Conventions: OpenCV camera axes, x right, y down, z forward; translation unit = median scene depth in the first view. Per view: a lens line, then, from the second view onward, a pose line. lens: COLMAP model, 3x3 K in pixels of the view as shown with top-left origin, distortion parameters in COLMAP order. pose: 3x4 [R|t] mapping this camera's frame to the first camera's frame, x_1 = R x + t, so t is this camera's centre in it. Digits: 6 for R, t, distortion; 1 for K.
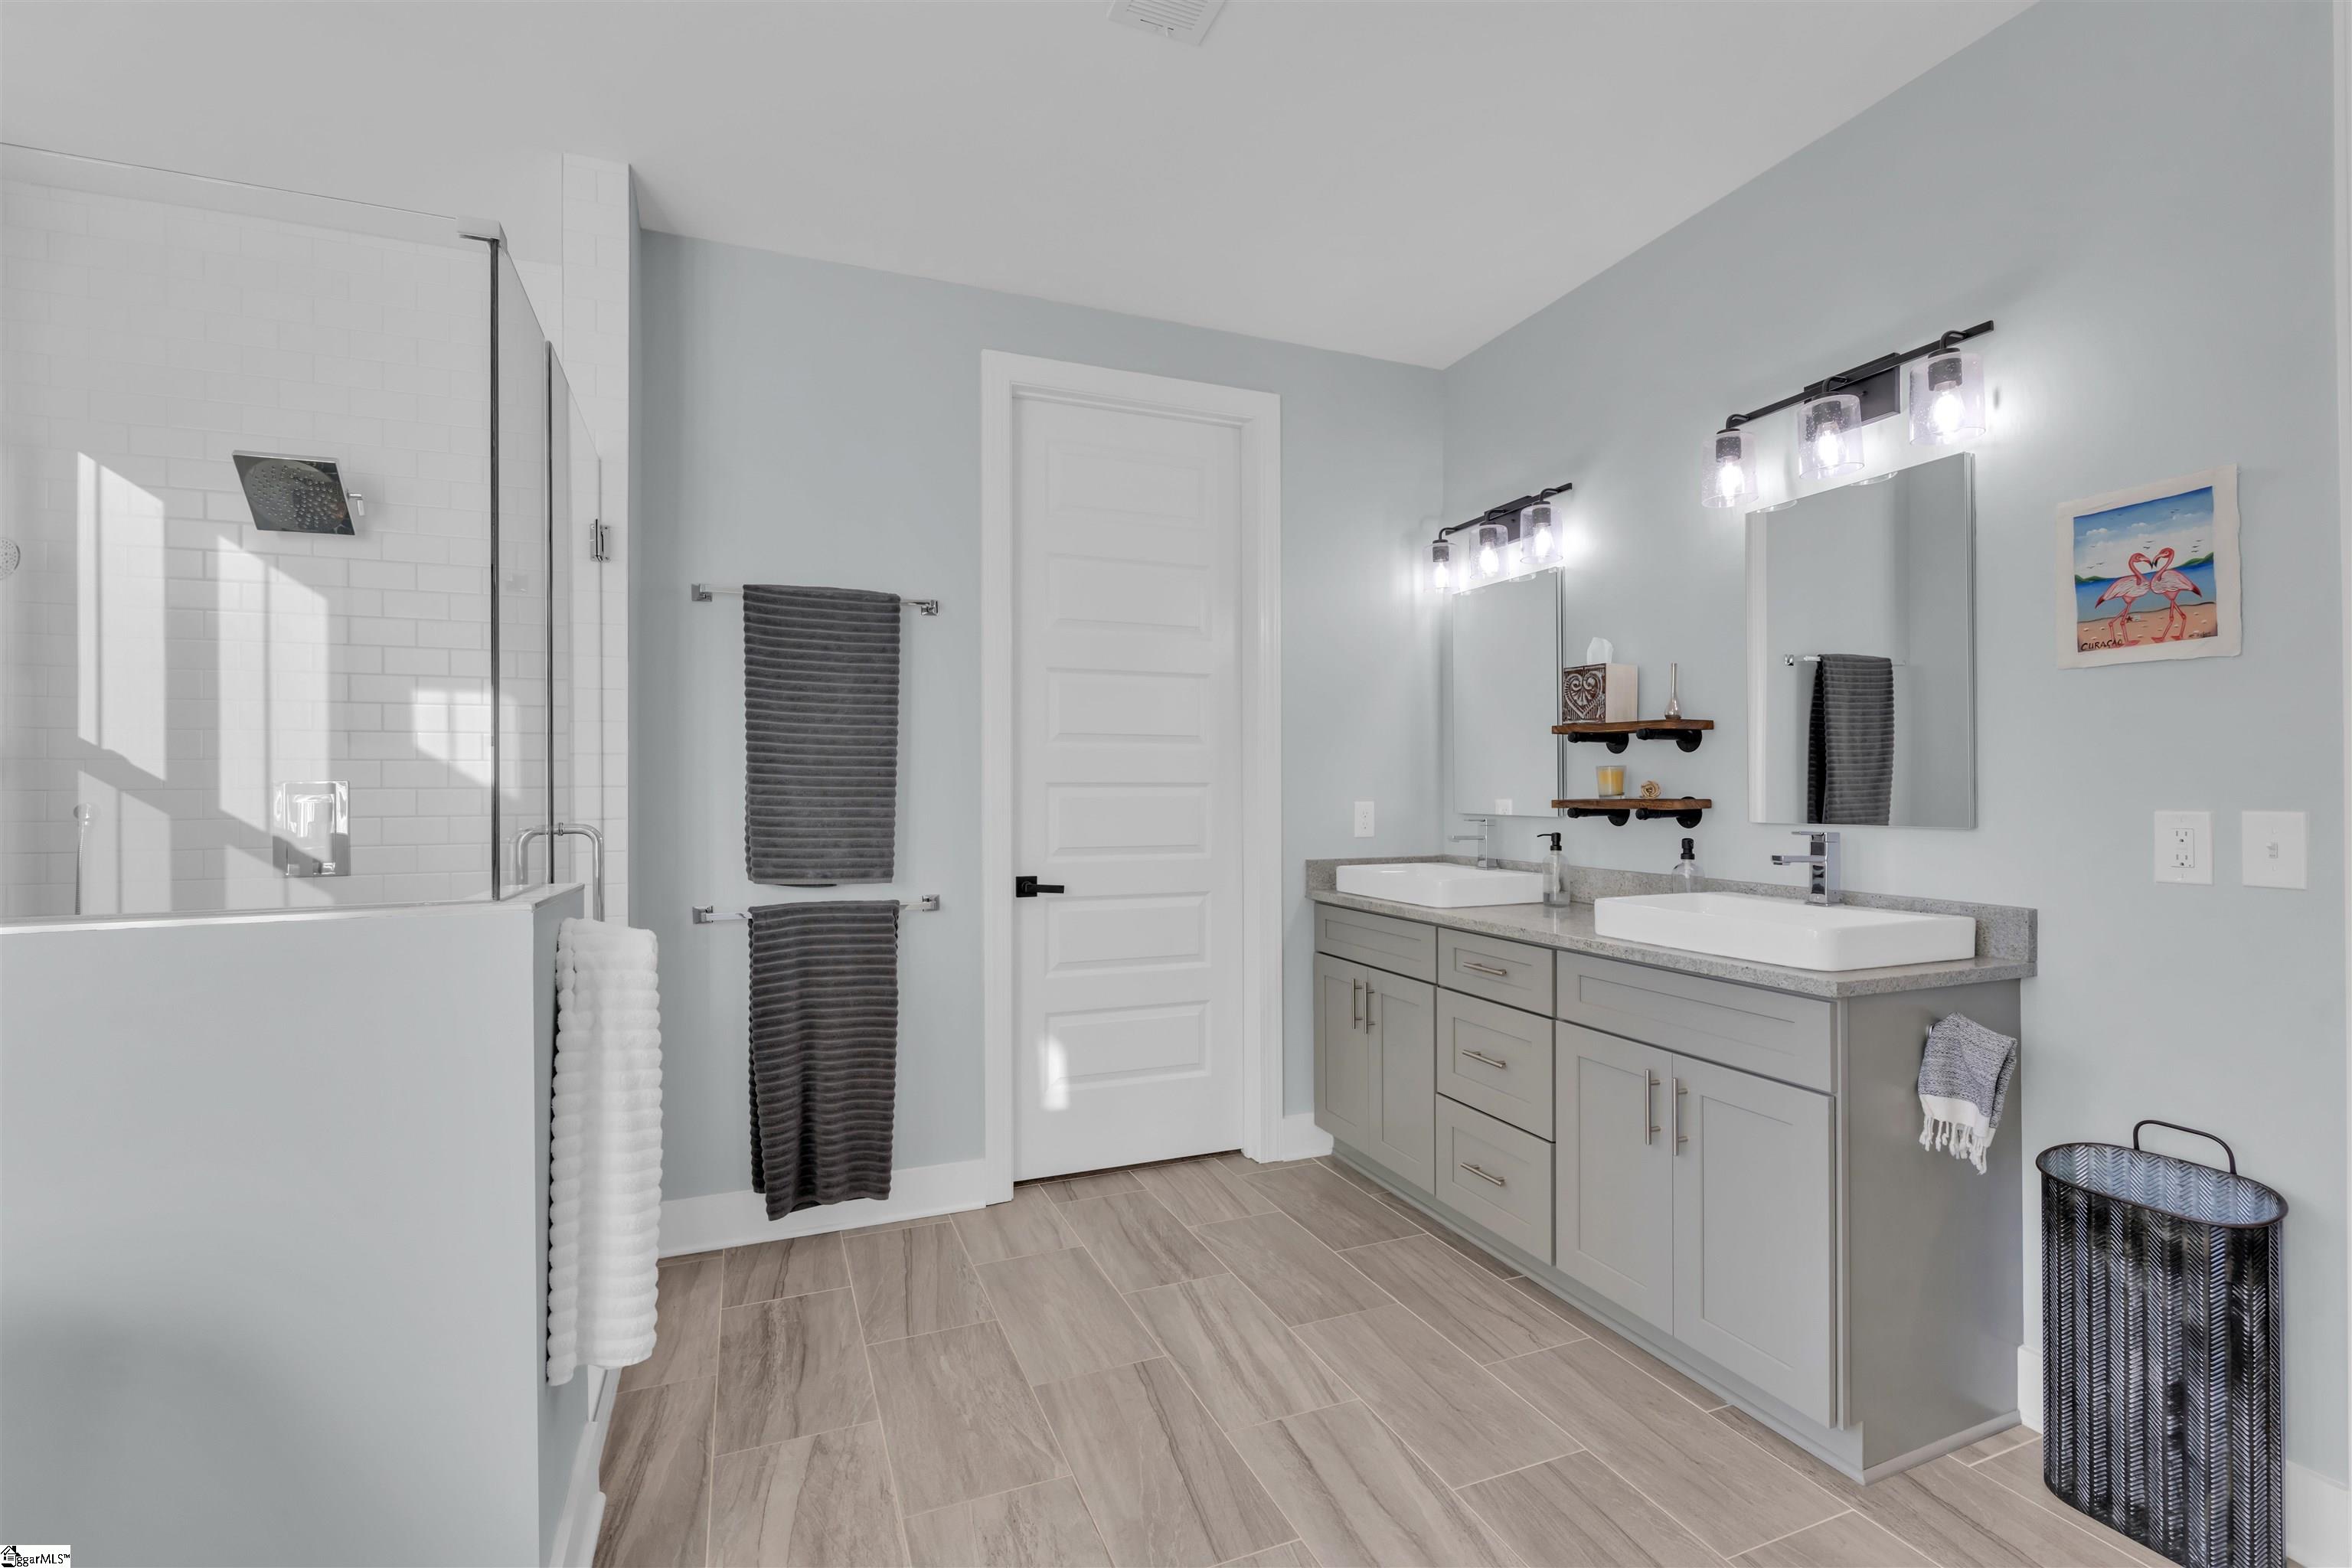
lens RADIAL K [[1057.5, 0, 1160.5], [0, 1057.5, 782.0], [0, 0, 1]] dist [-0.005640, -0.000396]
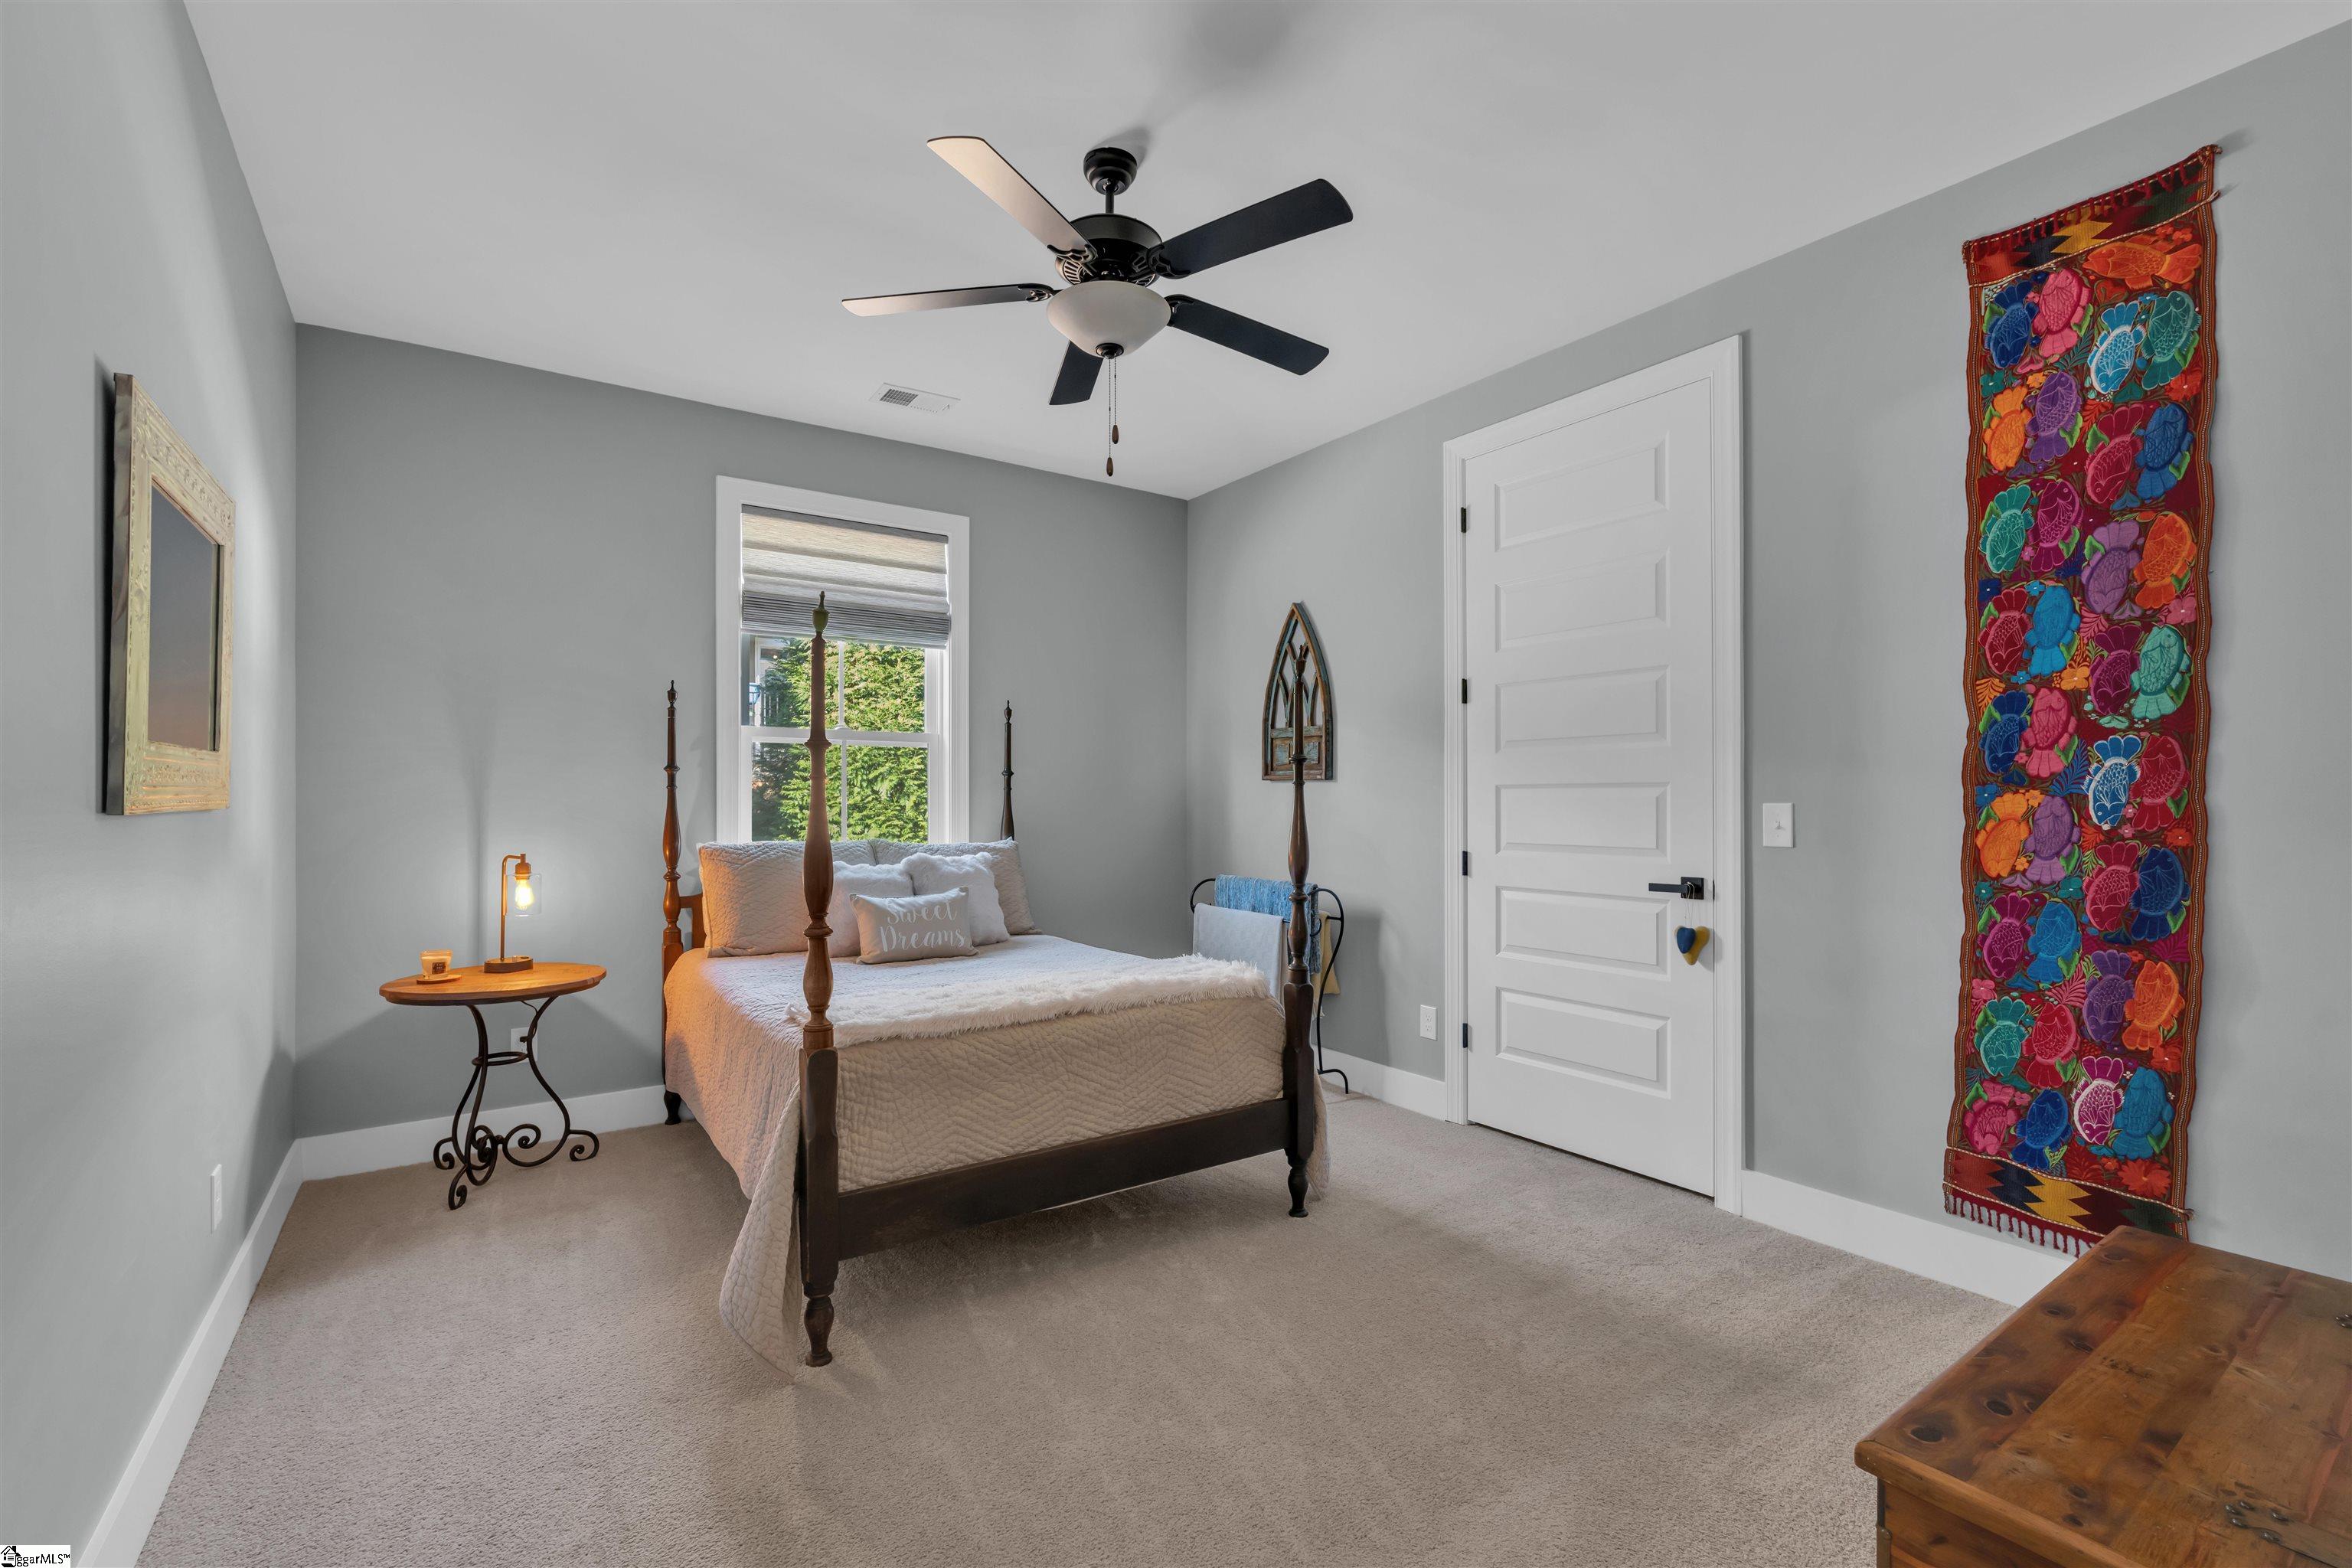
lens RADIAL K [[1042.0, 0, 1190.1], [0, 1042.0, 796.5], [0, 0, 1]] dist [-0.000738, -0.000583]
pose [[0.204404, -0.000768, -0.978886, 1.039570], [0.003191, 0.999995, -0.000118, 0.010698], [0.978881, -0.003099, 0.204406, 0.478202]]
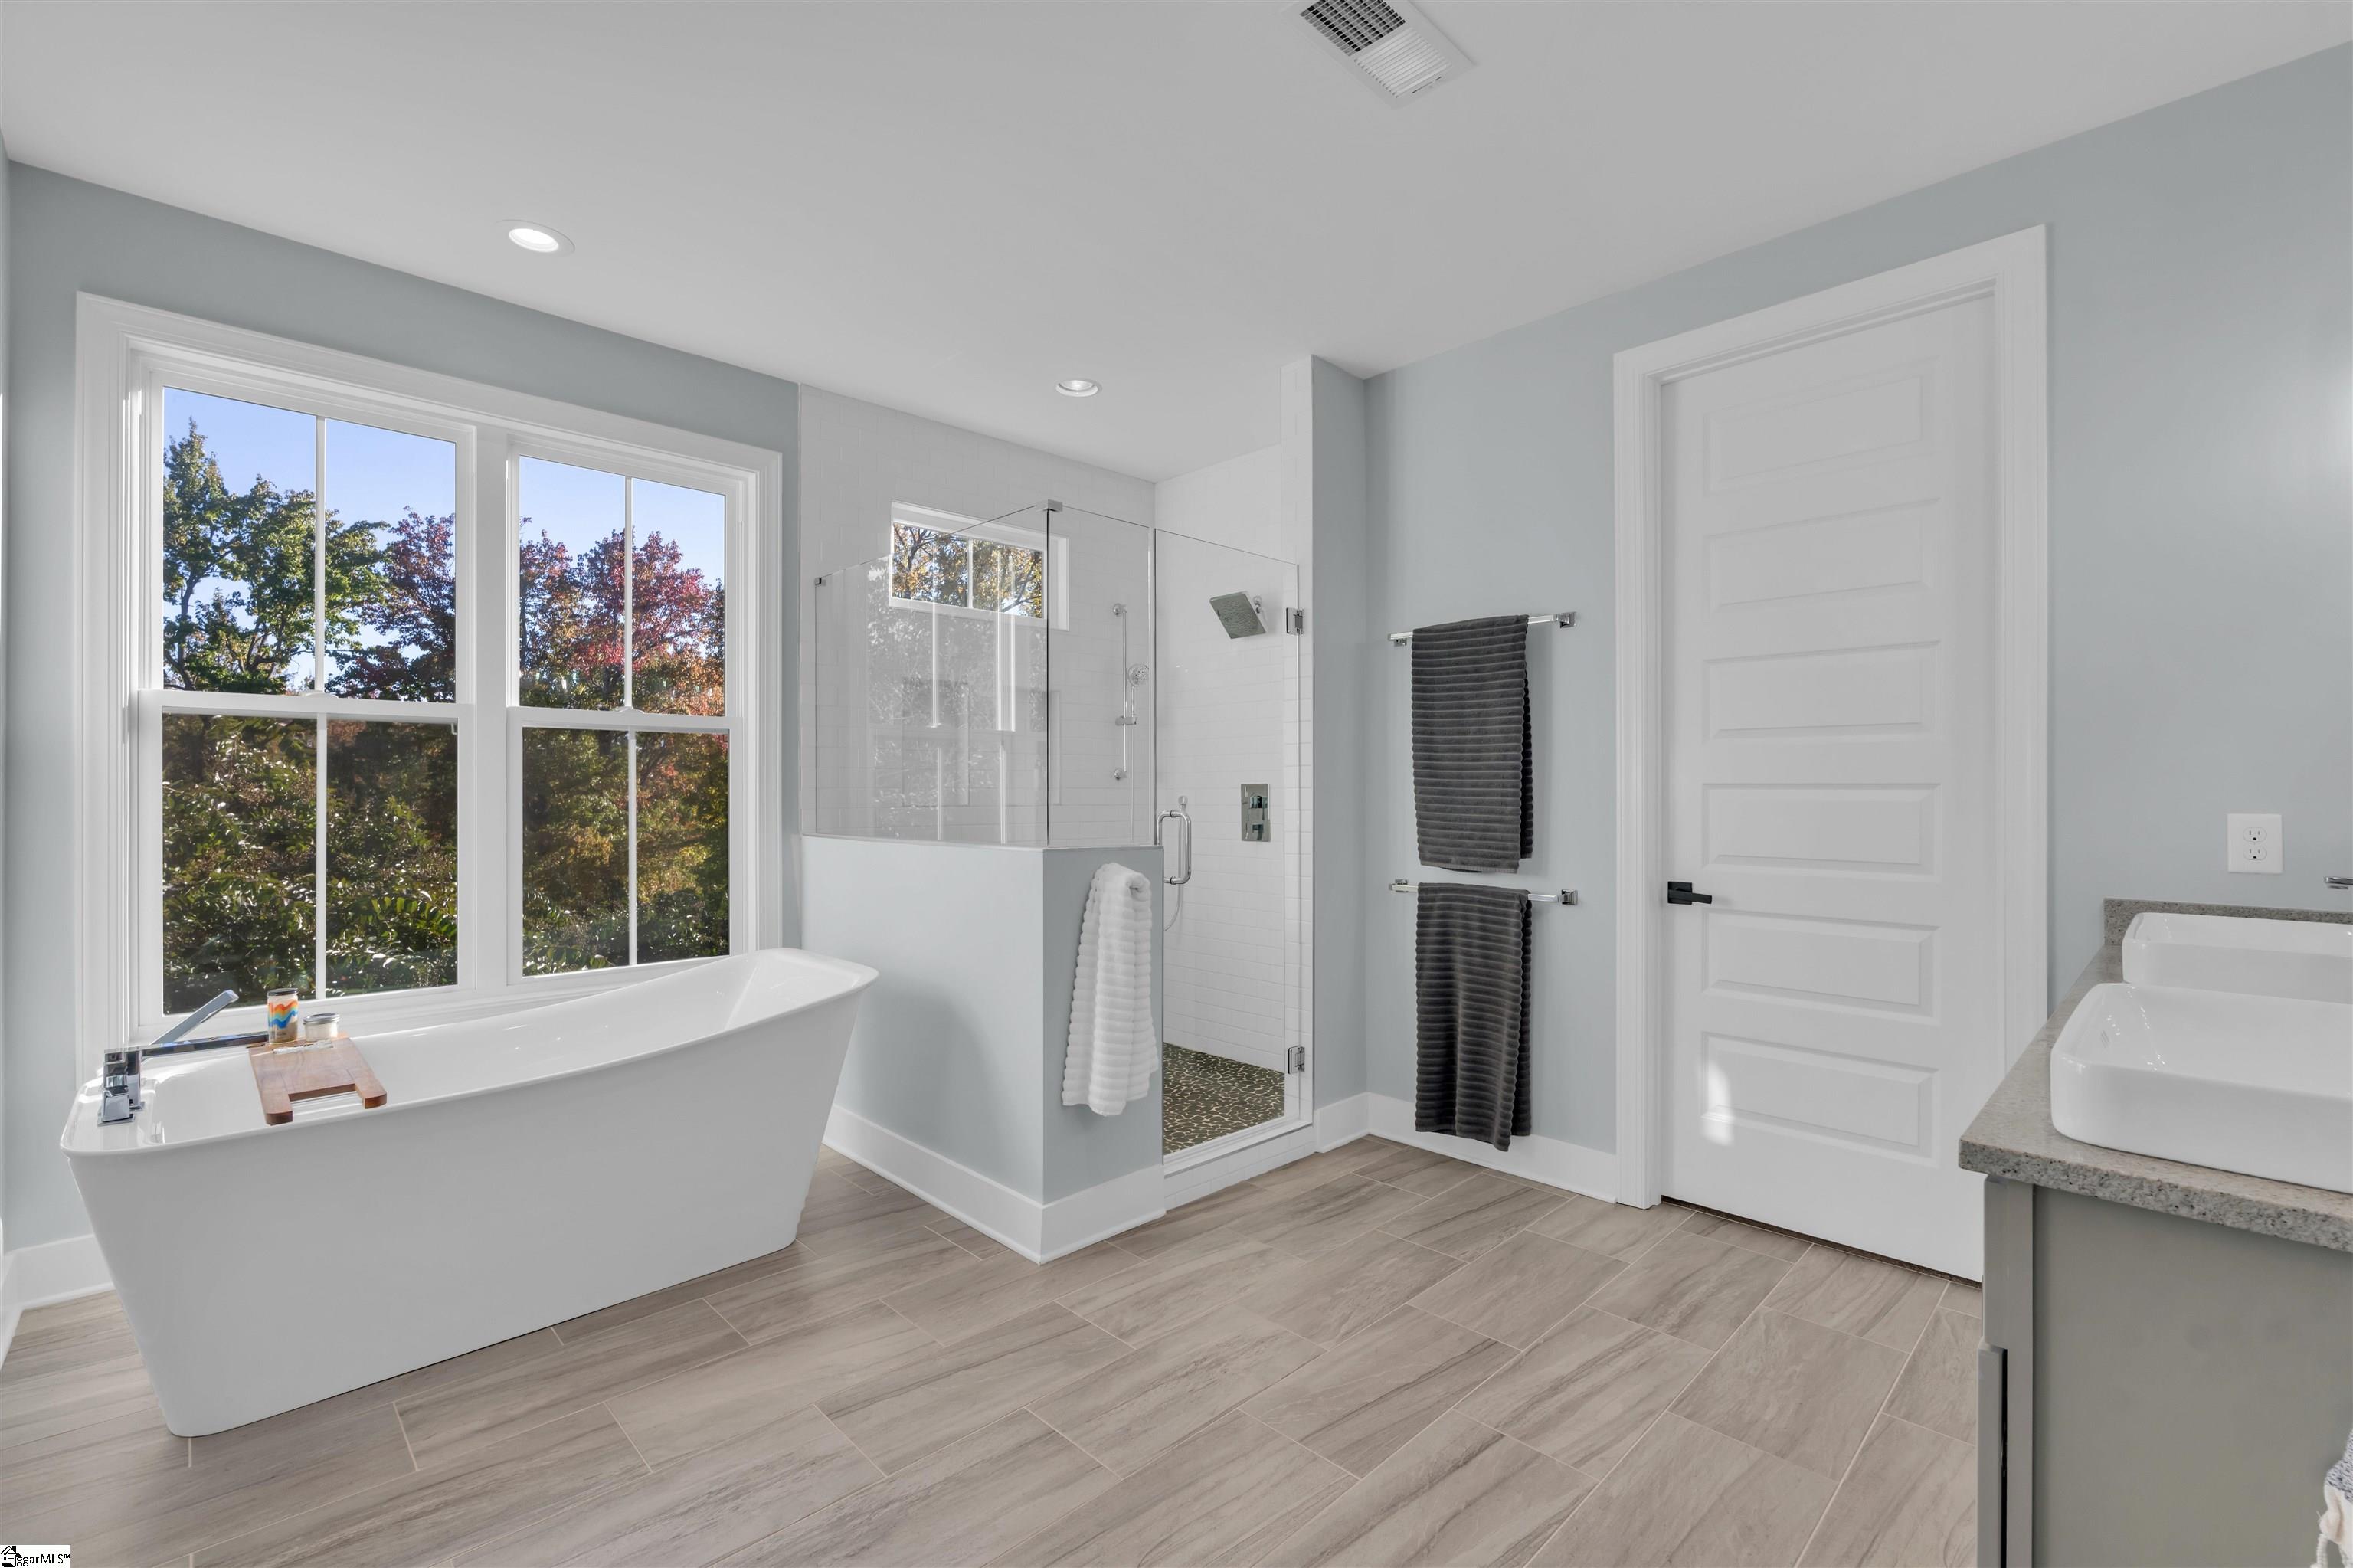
lens RADIAL K [[1042.5, 0, 1190.7], [0, 1042.5, 796.5], [0, 0, 1]] dist [-0.000738, -0.000583]
pose [[0.373602, 0.008749, -0.927548, 0.634632], [0.003681, 0.999934, 0.010914, -0.000283], [0.927582, -0.007492, 0.373545, 0.263636]]
